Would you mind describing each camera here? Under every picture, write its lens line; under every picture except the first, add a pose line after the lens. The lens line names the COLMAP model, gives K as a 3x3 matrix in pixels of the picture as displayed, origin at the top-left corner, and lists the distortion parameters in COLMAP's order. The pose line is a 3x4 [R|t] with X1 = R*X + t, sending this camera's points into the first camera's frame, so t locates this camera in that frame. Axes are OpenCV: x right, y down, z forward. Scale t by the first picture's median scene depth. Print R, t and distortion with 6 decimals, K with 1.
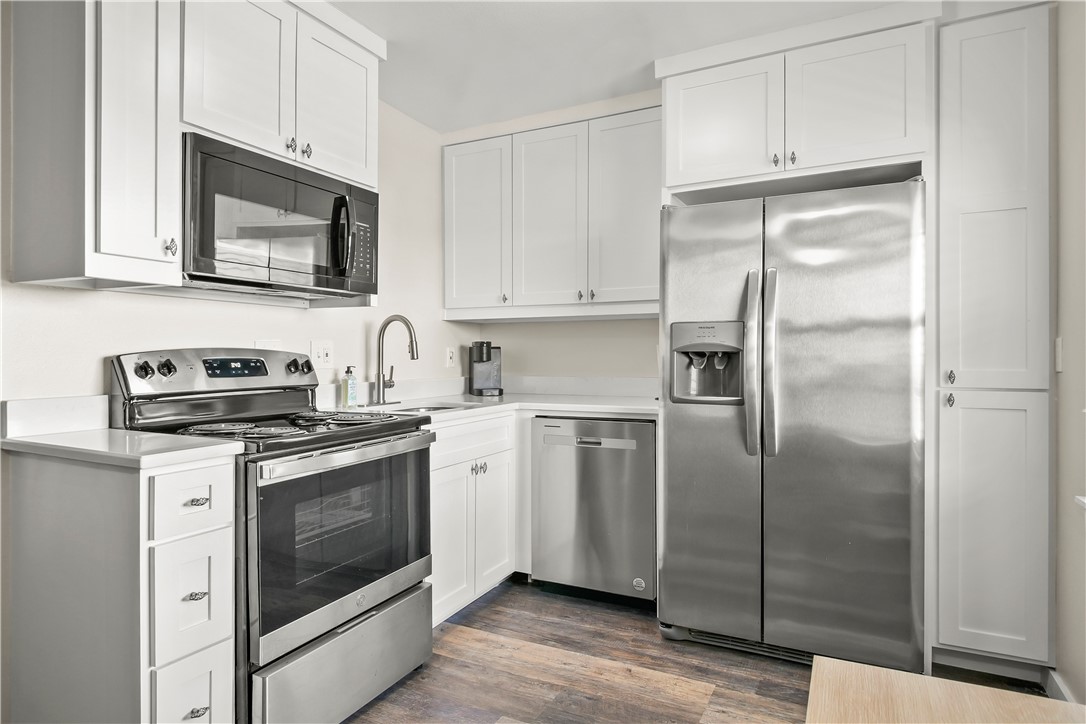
lens RADIAL K [[623.2, 0, 543.0], [0, 623.2, 362.0], [0, 0, 1]] dist [0.004395, -0.001214]
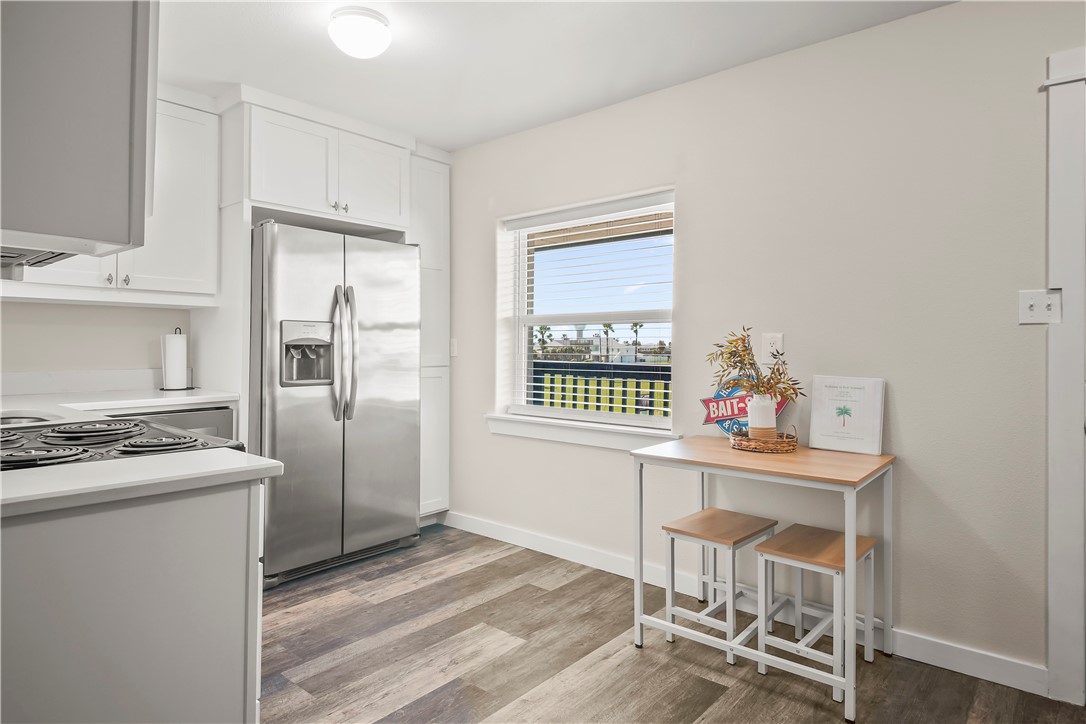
lens RADIAL K [[617.5, 0, 545.4], [0, 617.5, 345.5], [0, 0, 1]] dist [0.001282, -0.001561]
pose [[0.230236, 0.001852, 0.973133, -0.862502], [-0.000317, 0.999998, -0.001828, -0.012769], [-0.973135, 0.000113, 0.230236, 0.239780]]
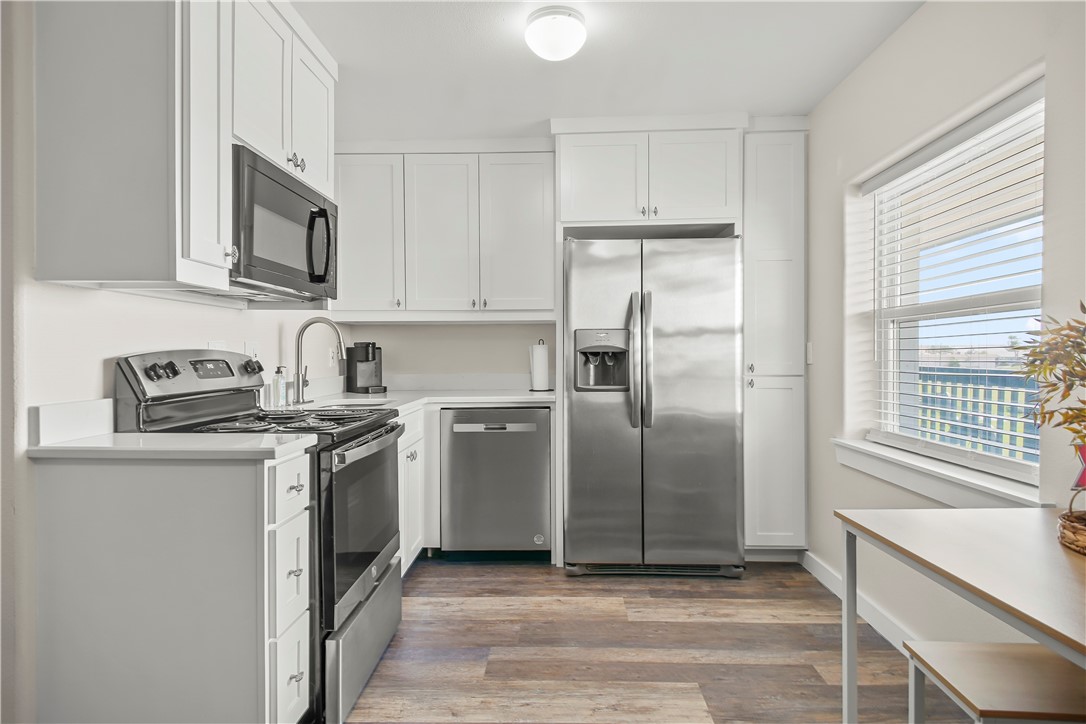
lens RADIAL K [[612.7, 0, 545.2], [0, 612.7, 364.8], [0, 0, 1]] dist [0.057790, -0.038548]
pose [[0.903477, -0.011647, 0.428479, -0.409275], [0.008678, 0.999923, 0.008882, -0.001661], [-0.428550, -0.004306, 0.903508, -0.127753]]
